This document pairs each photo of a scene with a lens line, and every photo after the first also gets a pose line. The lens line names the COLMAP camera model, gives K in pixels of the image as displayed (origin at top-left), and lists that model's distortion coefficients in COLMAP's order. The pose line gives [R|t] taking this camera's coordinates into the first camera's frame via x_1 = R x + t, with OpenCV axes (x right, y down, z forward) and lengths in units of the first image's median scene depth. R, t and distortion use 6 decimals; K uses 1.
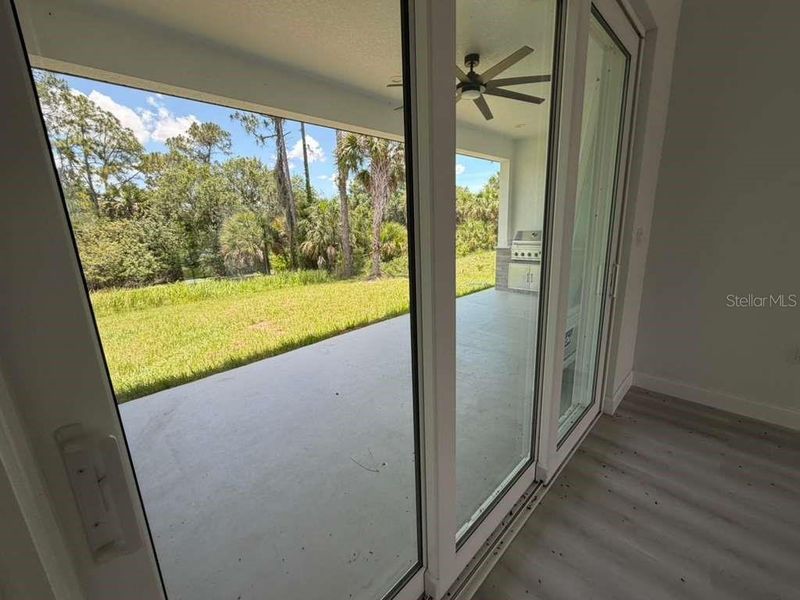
lens RADIAL K [[321.2, 0, 398.4], [0, 321.2, 299.5], [0, 0, 1]] dist [0.004180, 0.000961]
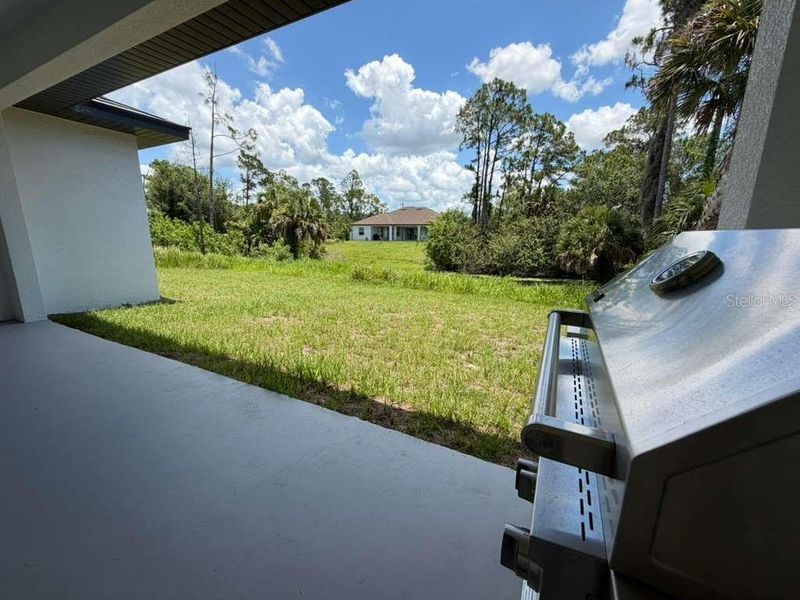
lens RADIAL K [[321.2, 0, 400.6], [0, 321.2, 303.4], [0, 0, 1]] dist [0.004180, 0.000961]
pose [[0.341031, 0.246693, -0.907105, 0.144078], [-0.235909, 0.956532, 0.171444, -0.058453], [0.909970, 0.155527, 0.384404, 0.270651]]
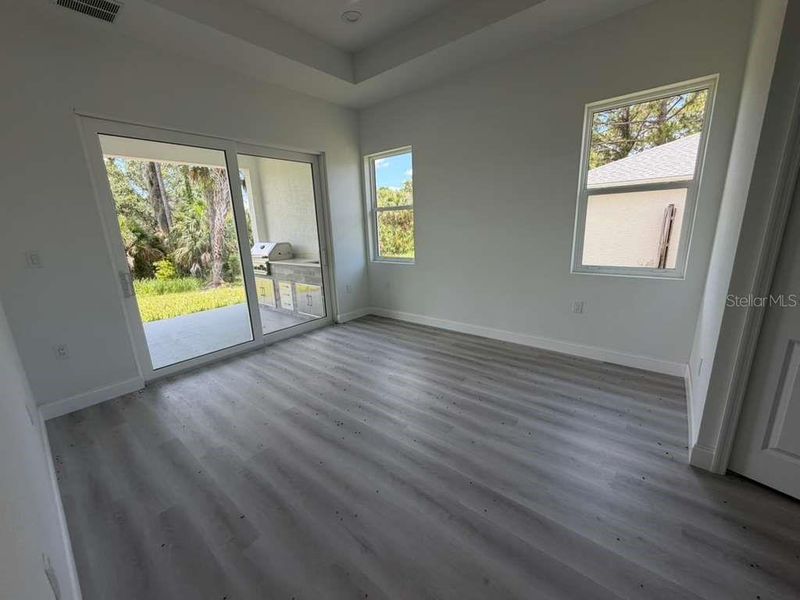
lens RADIAL K [[321.2, 0, 398.4], [0, 321.2, 301.8], [0, 0, 1]] dist [0.004180, 0.000961]
pose [[0.994060, -0.024723, 0.105991, 0.228211], [0.024401, 0.999693, 0.004334, -0.008676], [-0.106066, -0.001722, 0.994358, -0.011542]]
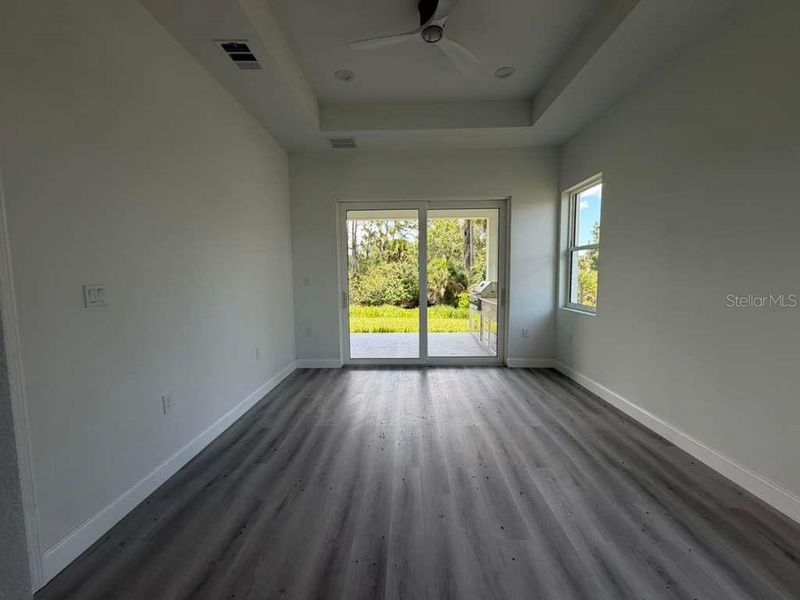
lens RADIAL K [[321.2, 0, 396.7], [0, 321.2, 301.0], [0, 0, 1]] dist [0.004180, 0.000961]
pose [[0.703556, 0.095147, -0.704242, 0.304377], [-0.180761, 0.982362, -0.047862, -0.013208], [0.687266, 0.160973, 0.708345, 0.007488]]
